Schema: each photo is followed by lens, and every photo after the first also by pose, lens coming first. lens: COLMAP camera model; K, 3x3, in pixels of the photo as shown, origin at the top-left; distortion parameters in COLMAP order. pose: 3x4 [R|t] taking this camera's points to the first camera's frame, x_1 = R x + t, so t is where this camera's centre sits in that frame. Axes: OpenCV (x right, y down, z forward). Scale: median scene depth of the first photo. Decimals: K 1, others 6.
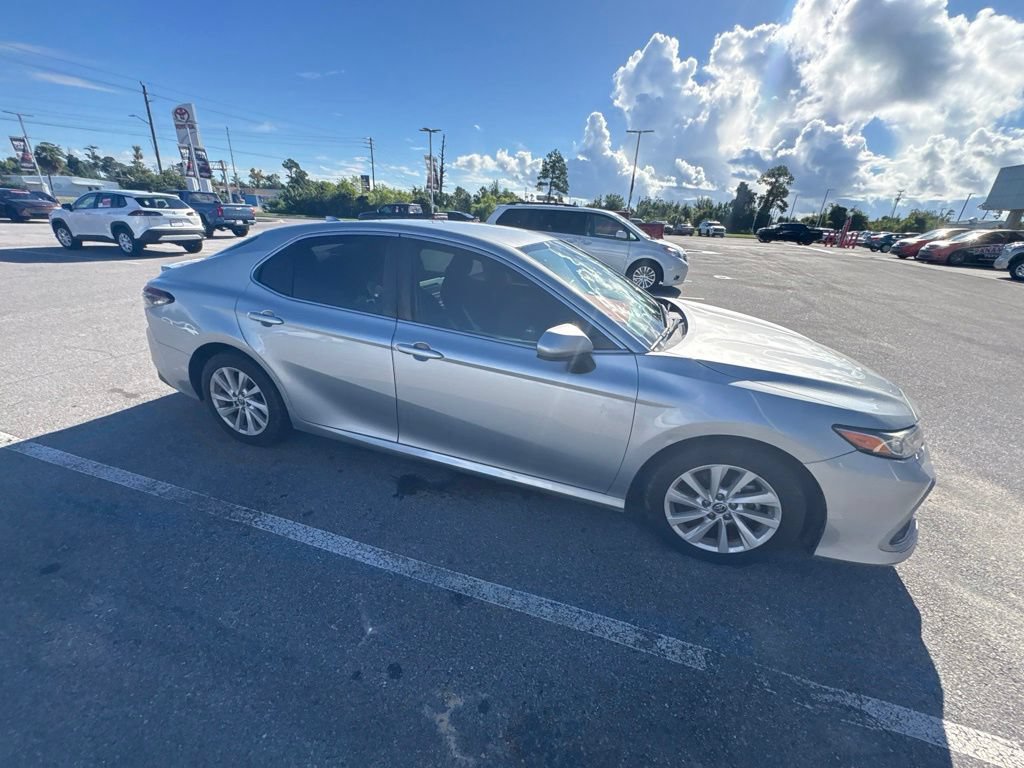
lens RADIAL K [[406.6, 0, 512.3], [0, 406.6, 383.3], [0, 0, 1]] dist [0.001430, -0.000741]
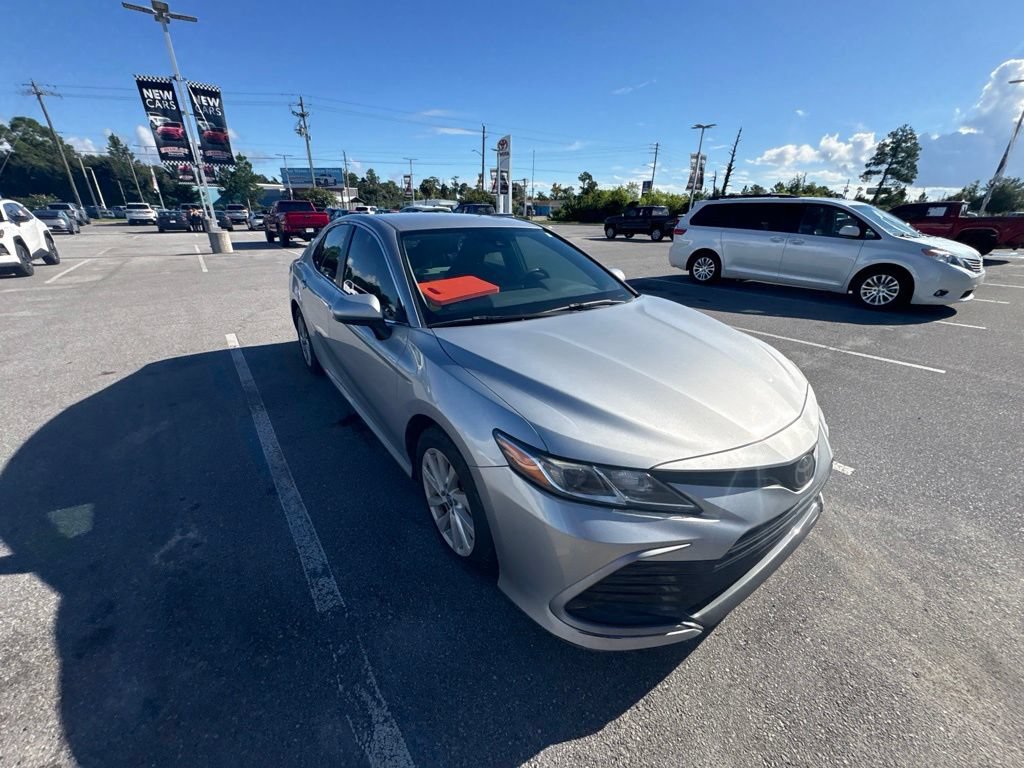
lens RADIAL K [[406.6, 0, 512.5], [0, 406.6, 385.5], [0, 0, 1]] dist [0.001430, -0.000741]
pose [[0.813905, 0.191309, -0.548598, 0.223742], [-0.194796, 0.979435, 0.052551, -0.006518], [0.547370, 0.064093, 0.834433, 0.056313]]
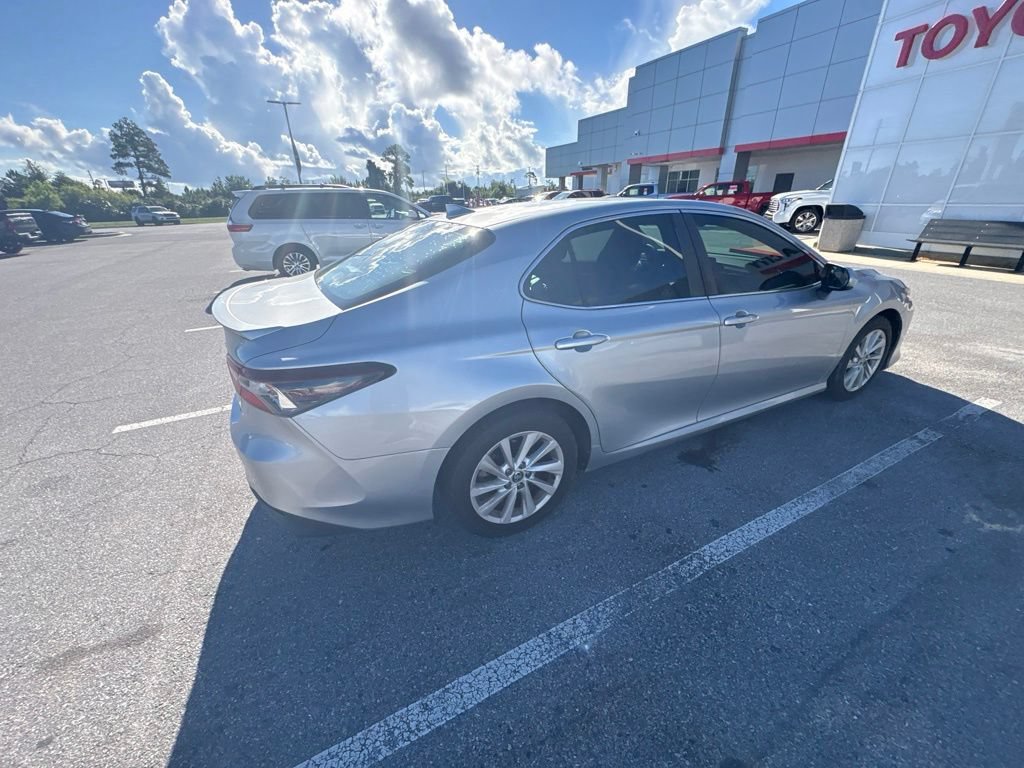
lens RADIAL K [[406.6, 0, 510.9], [0, 406.6, 383.3], [0, 0, 1]] dist [0.001430, -0.000741]
pose [[0.704225, -0.348337, 0.618650, -0.304917], [0.322276, 0.933261, 0.158626, -0.063762], [-0.632617, 0.087668, 0.769487, 0.132542]]
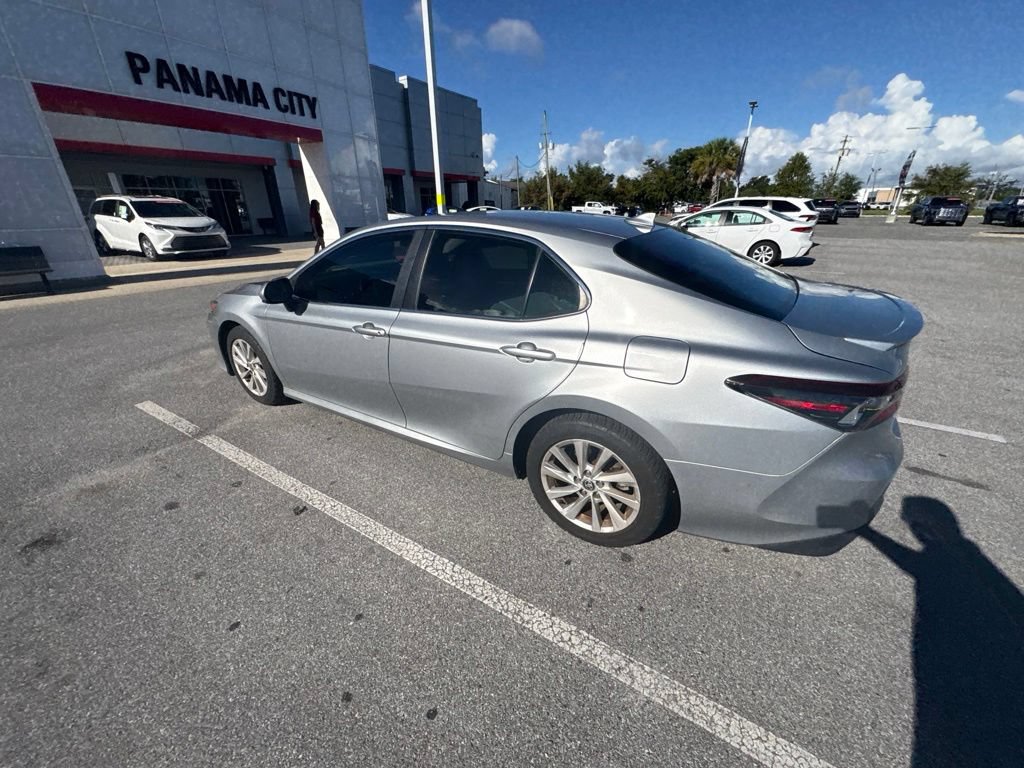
lens RADIAL K [[406.6, 0, 510.2], [0, 406.6, 385.5], [0, 0, 1]] dist [0.001430, -0.000741]
pose [[-0.969937, -0.131273, 0.204916, -0.129808], [0.059691, 0.687979, 0.723272, -0.239390], [-0.235924, 0.713759, -0.659460, 0.570399]]
